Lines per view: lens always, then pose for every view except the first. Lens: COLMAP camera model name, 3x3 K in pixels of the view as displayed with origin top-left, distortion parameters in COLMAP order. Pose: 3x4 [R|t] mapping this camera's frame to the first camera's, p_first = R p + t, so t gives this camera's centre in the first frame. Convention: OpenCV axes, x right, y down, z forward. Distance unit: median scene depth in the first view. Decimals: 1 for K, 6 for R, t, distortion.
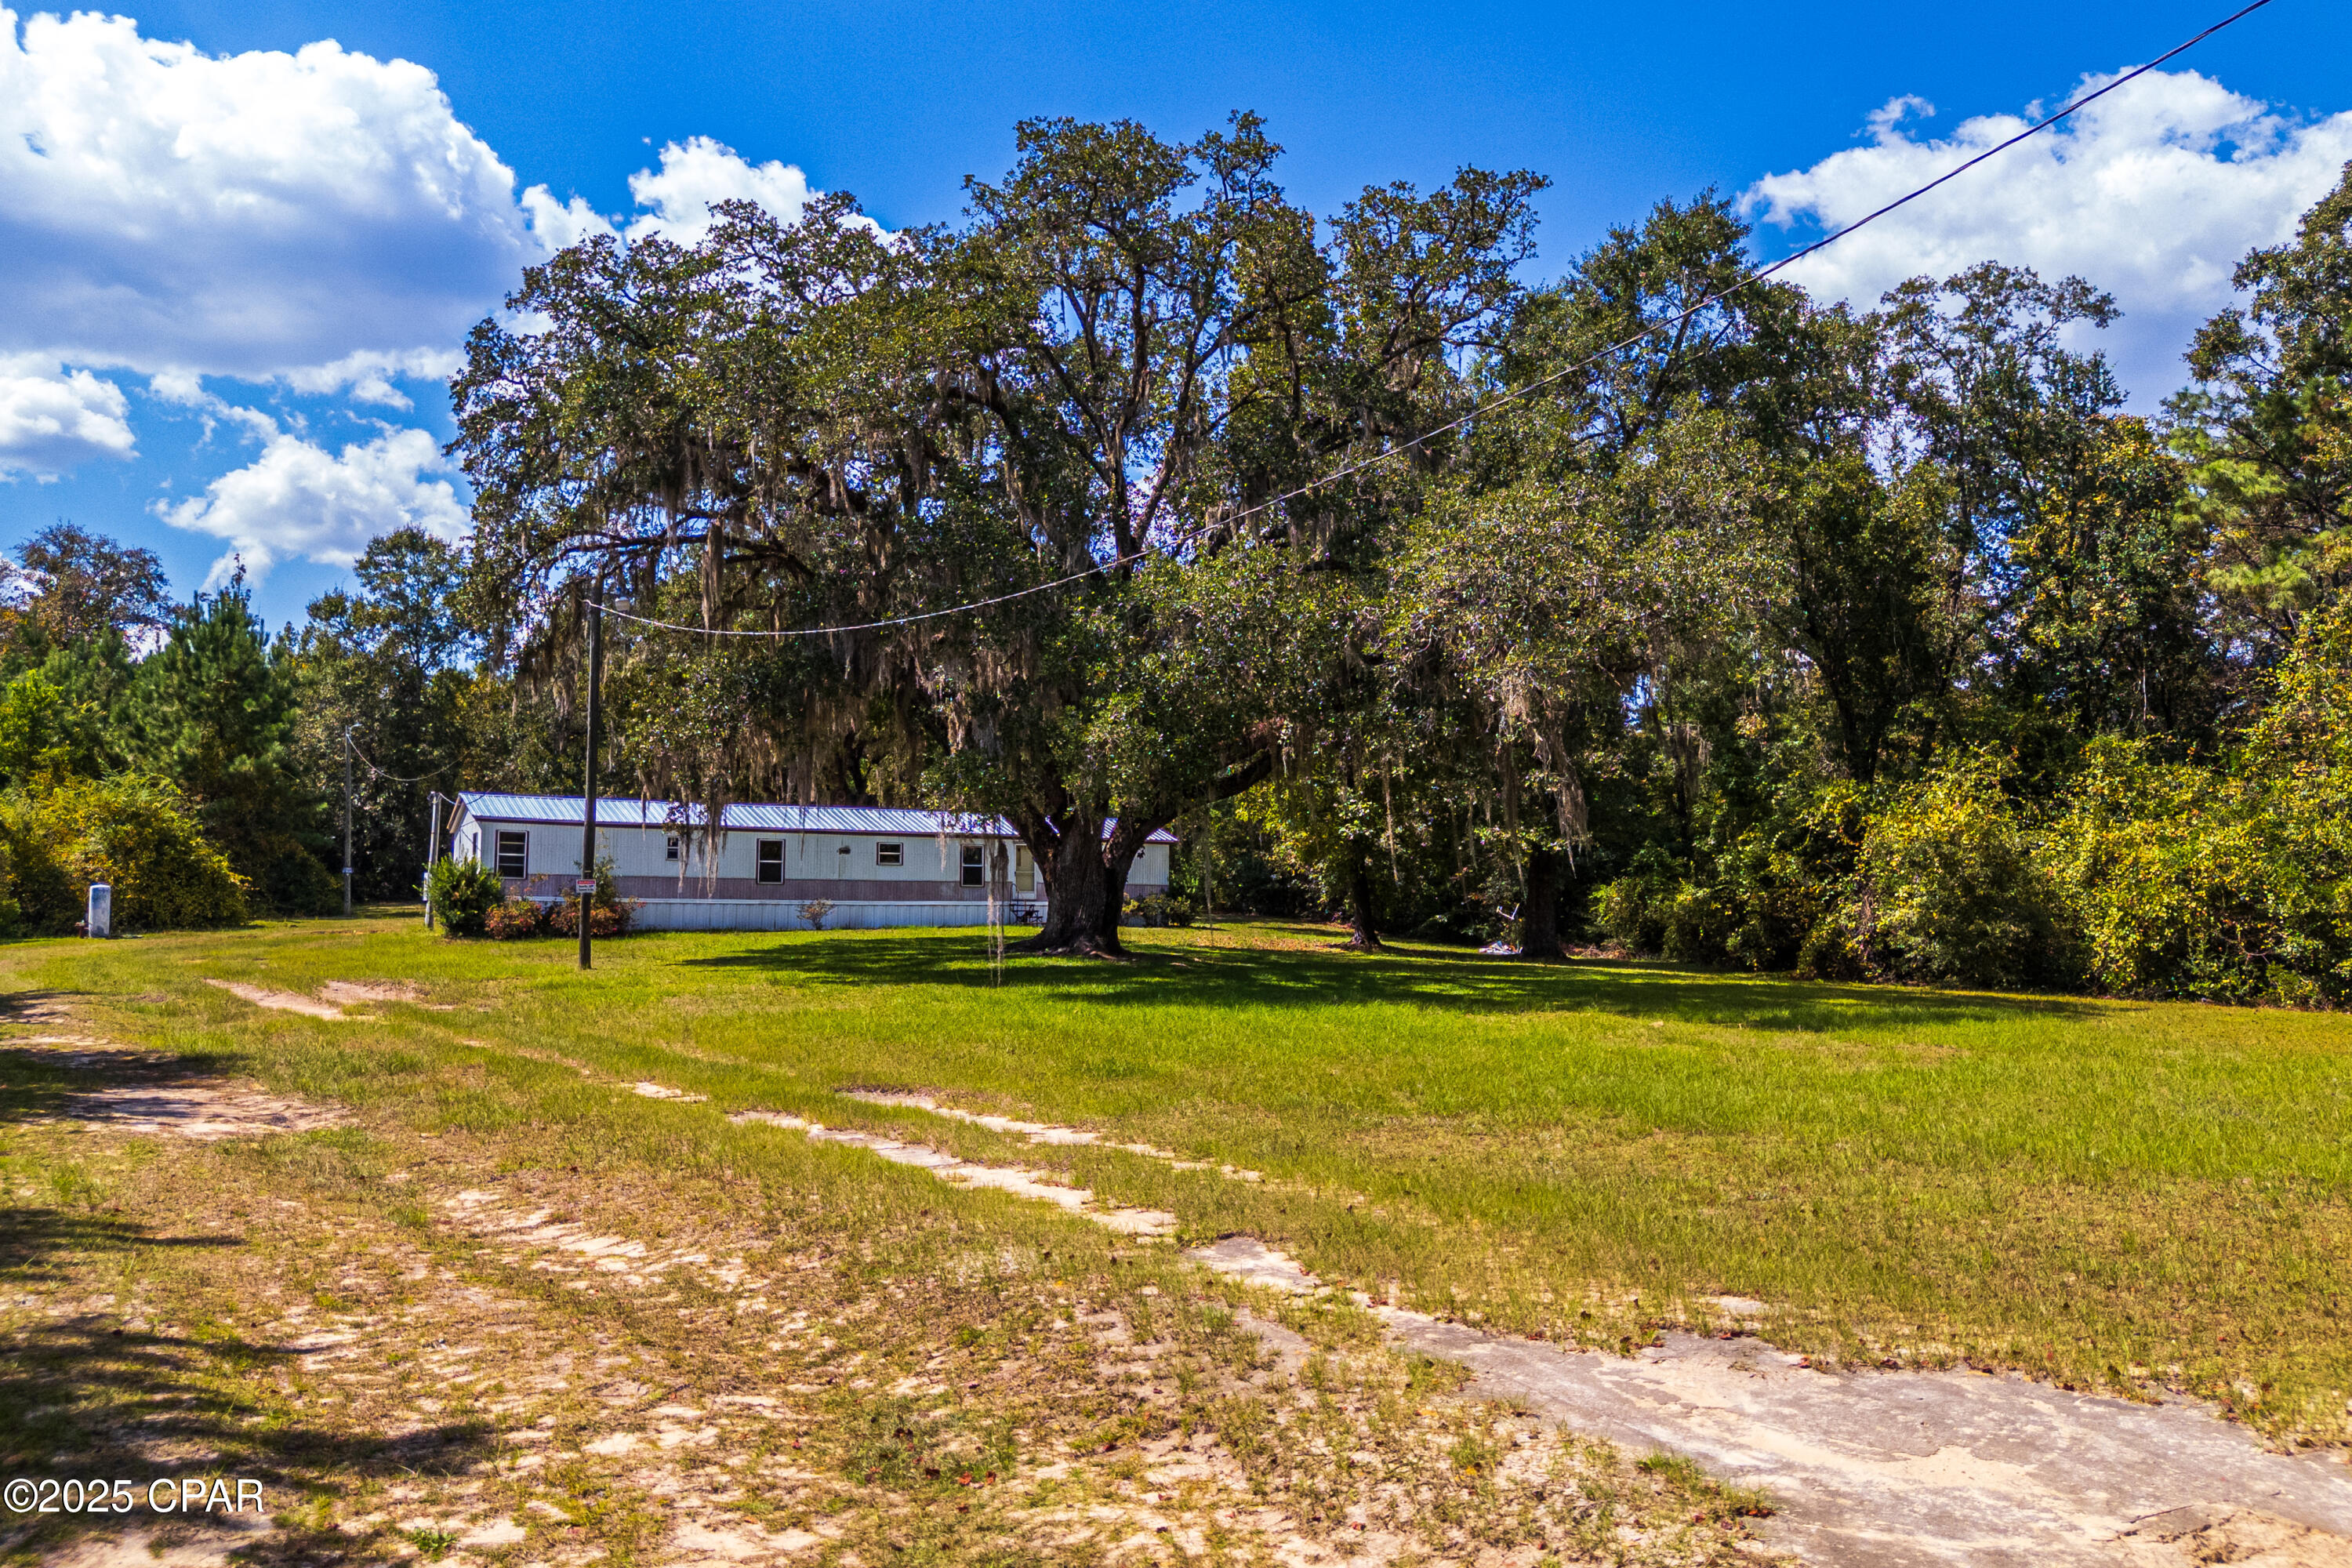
lens RADIAL K [[1753.9, 0, 1166.7], [0, 1753.9, 780.7], [0, 0, 1]] dist [0.047229, -0.050438]
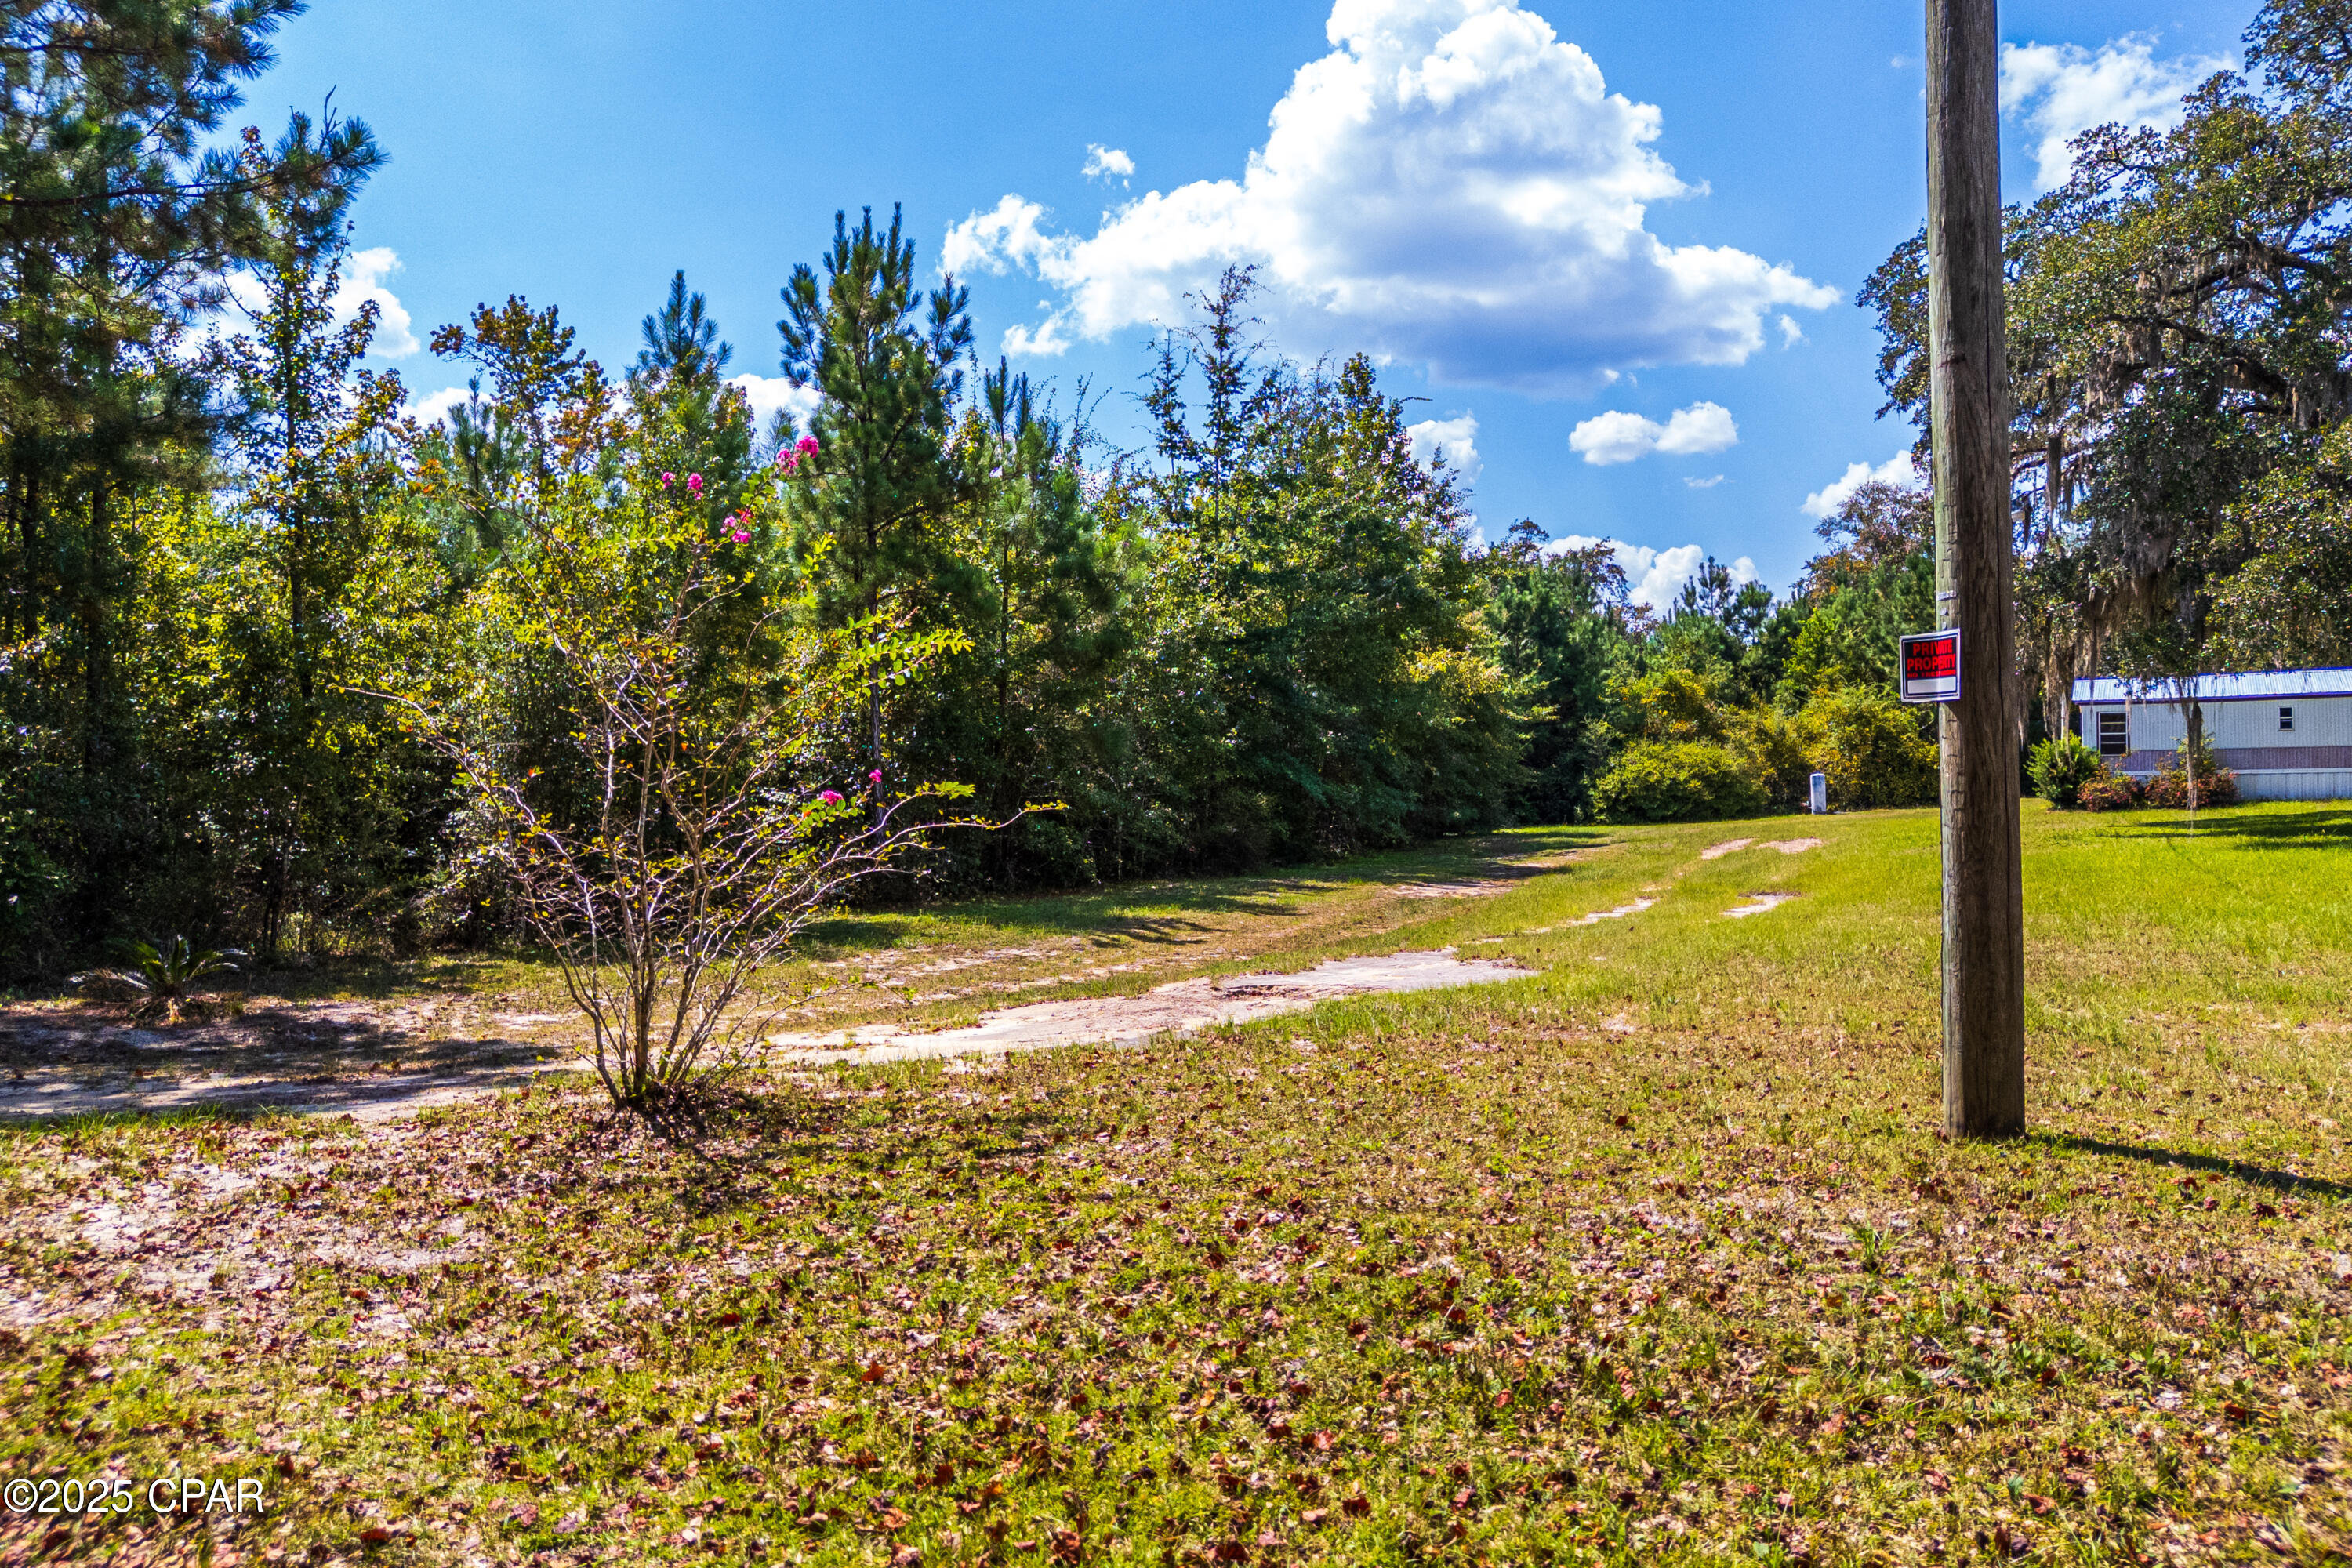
lens RADIAL K [[1753.9, 0, 1183.3], [0, 1753.9, 774.9], [0, 0, 1]] dist [0.047229, -0.050438]
pose [[0.503927, -0.034668, -0.863050, 0.333417], [0.084187, 0.996408, 0.009131, 0.010339], [0.859634, -0.077259, 0.505036, -0.059715]]
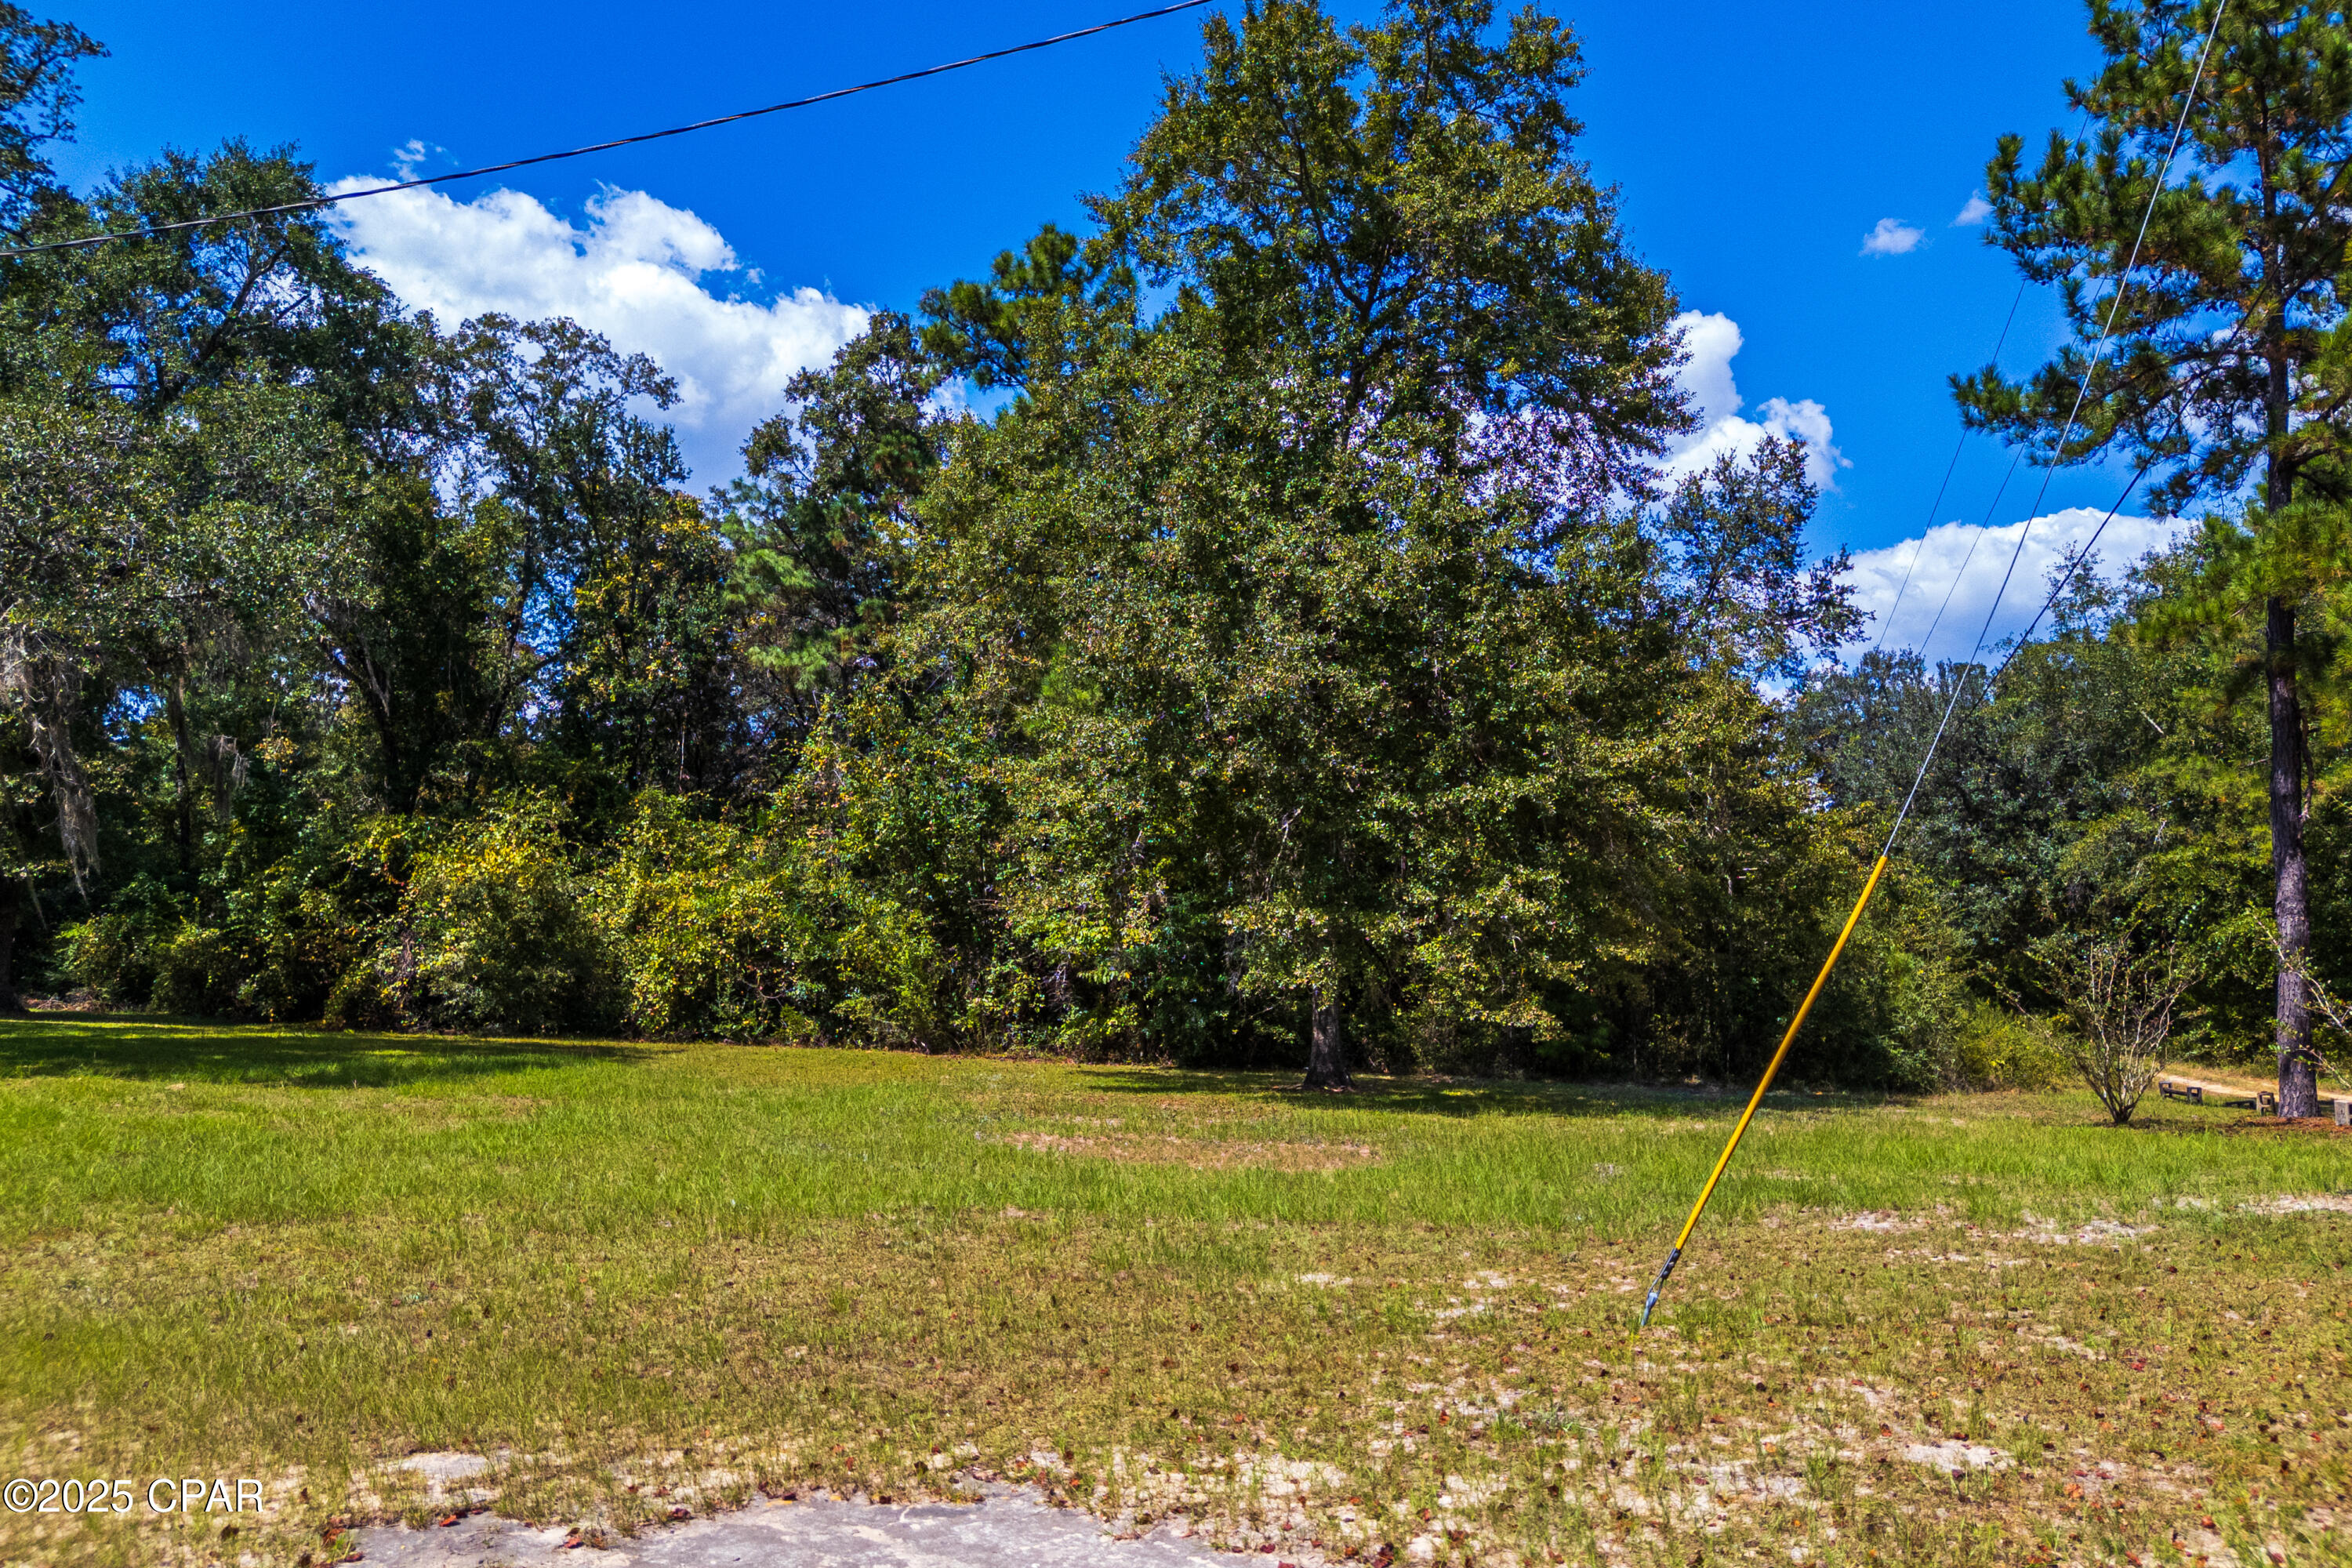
lens RADIAL K [[1753.9, 0, 1194.7], [0, 1753.9, 793.3], [0, 0, 1]] dist [0.047229, -0.050438]
pose [[0.684512, 0.079887, 0.724612, -0.003334], [-0.064688, 0.996713, -0.048778, 0.006688], [-0.726126, -0.013484, 0.687429, 0.052285]]
